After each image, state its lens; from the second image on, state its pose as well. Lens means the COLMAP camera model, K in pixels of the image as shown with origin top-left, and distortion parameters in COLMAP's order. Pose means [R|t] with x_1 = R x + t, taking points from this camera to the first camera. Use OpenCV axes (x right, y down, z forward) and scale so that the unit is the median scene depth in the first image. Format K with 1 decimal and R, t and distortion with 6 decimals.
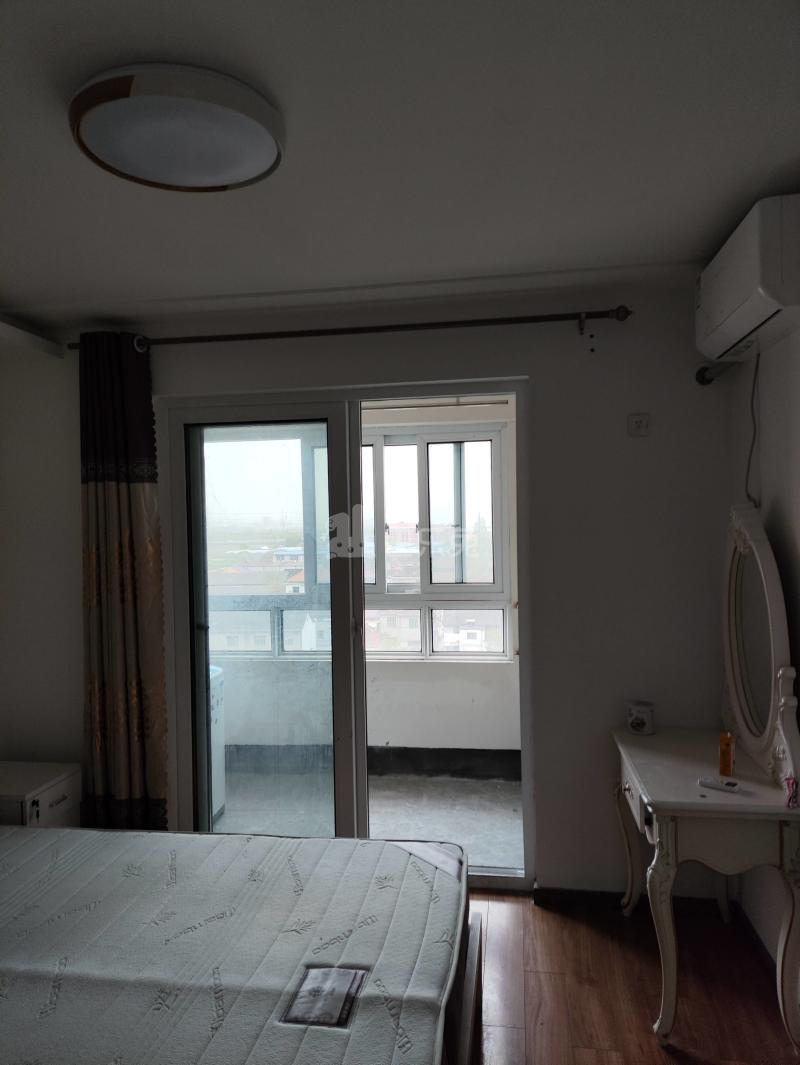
lens RADIAL K [[778.1, 0, 400.0], [0, 778.1, 532.5], [0, 0, 1]] dist [0.071608, -0.060240]
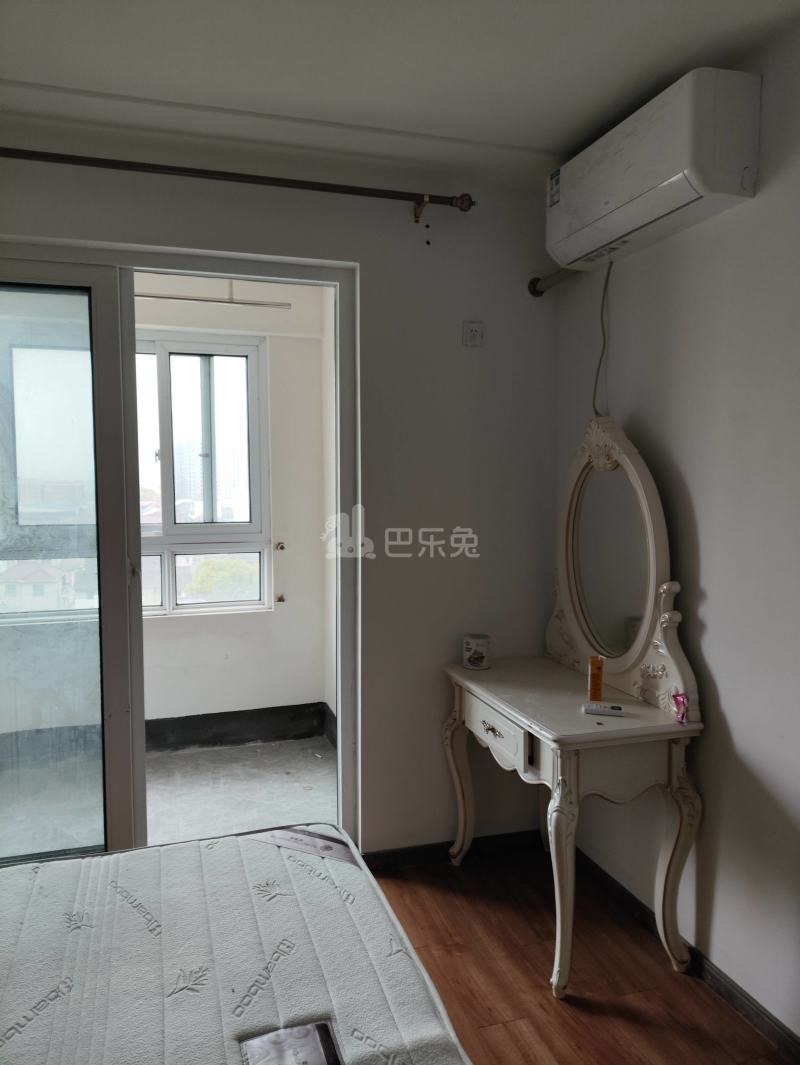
lens RADIAL K [[783.6, 0, 398.3], [0, 783.6, 522.1], [0, 0, 1]] dist [0.065046, -0.077241]
pose [[0.900876, -0.009872, 0.433965, -0.178143], [-0.007214, 0.999263, 0.037708, 0.049079], [-0.434017, -0.037101, 0.900140, 0.213951]]
